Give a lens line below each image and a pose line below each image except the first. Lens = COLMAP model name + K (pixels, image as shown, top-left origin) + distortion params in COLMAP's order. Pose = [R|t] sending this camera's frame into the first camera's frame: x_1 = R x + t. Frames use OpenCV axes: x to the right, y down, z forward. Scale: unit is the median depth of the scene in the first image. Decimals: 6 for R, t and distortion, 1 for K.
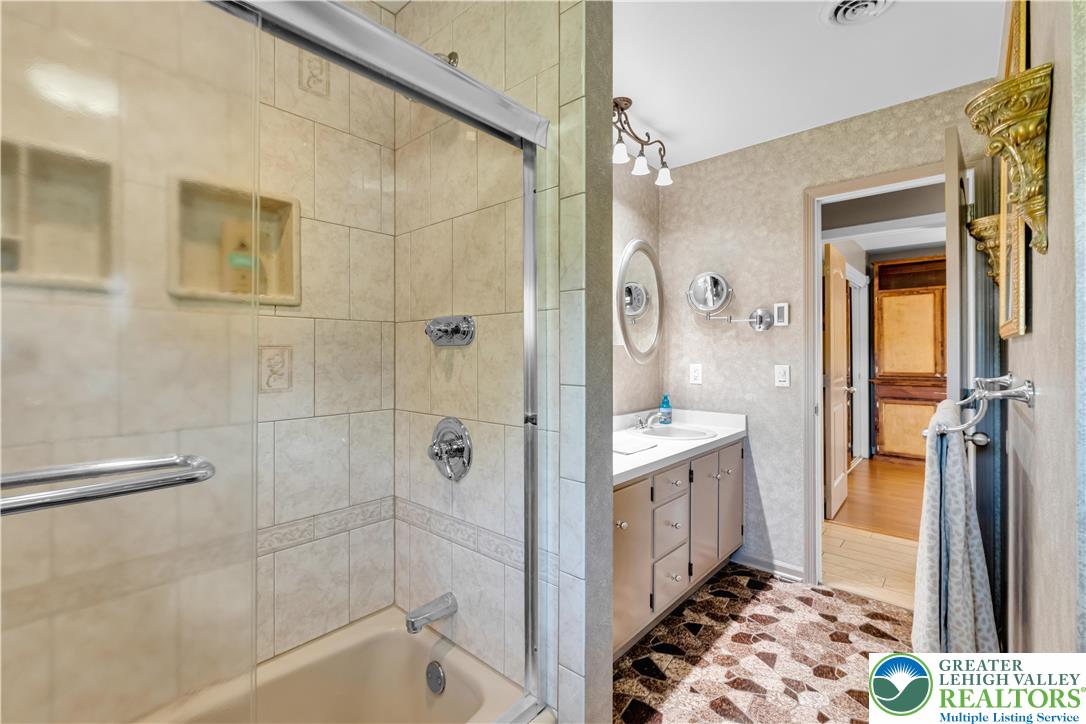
lens RADIAL K [[480.8, 0, 533.3], [0, 480.8, 354.5], [0, 0, 1]] dist [0.000420, -0.000071]
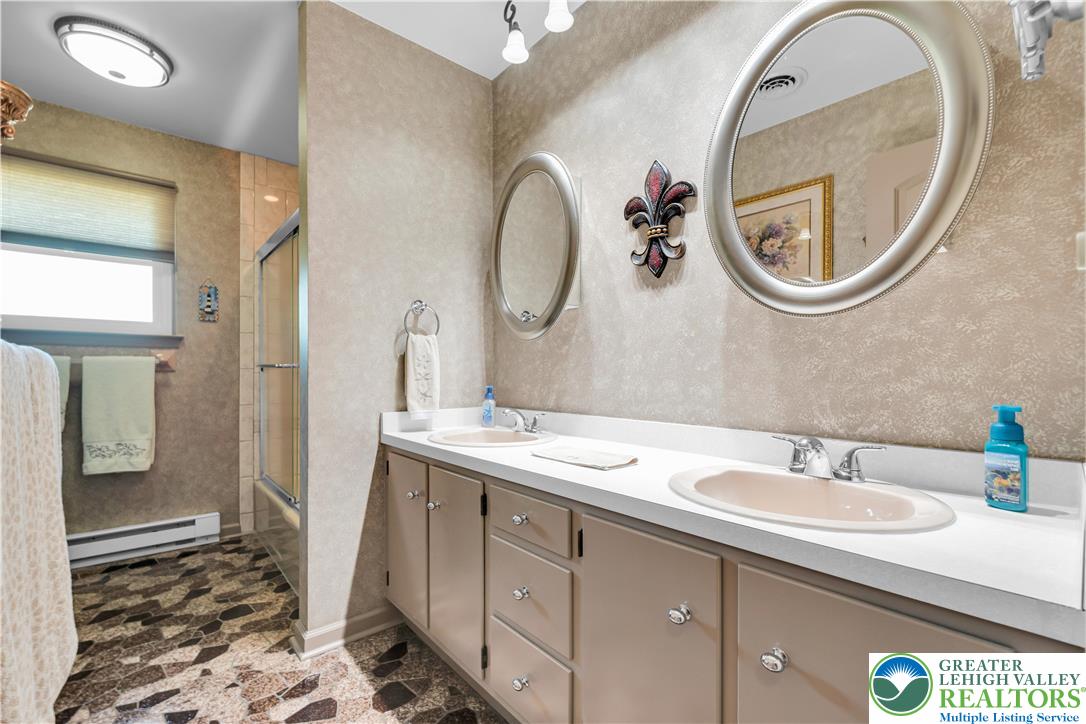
lens RADIAL K [[466.9, 0, 533.7], [0, 466.9, 368.2], [0, 0, 1]] dist [0.000637, 0.000198]
pose [[-0.137245, -0.006661, -0.990515, 1.267185], [0.001451, 0.999975, -0.006926, 0.134604], [0.990536, -0.002387, -0.137232, 1.622414]]
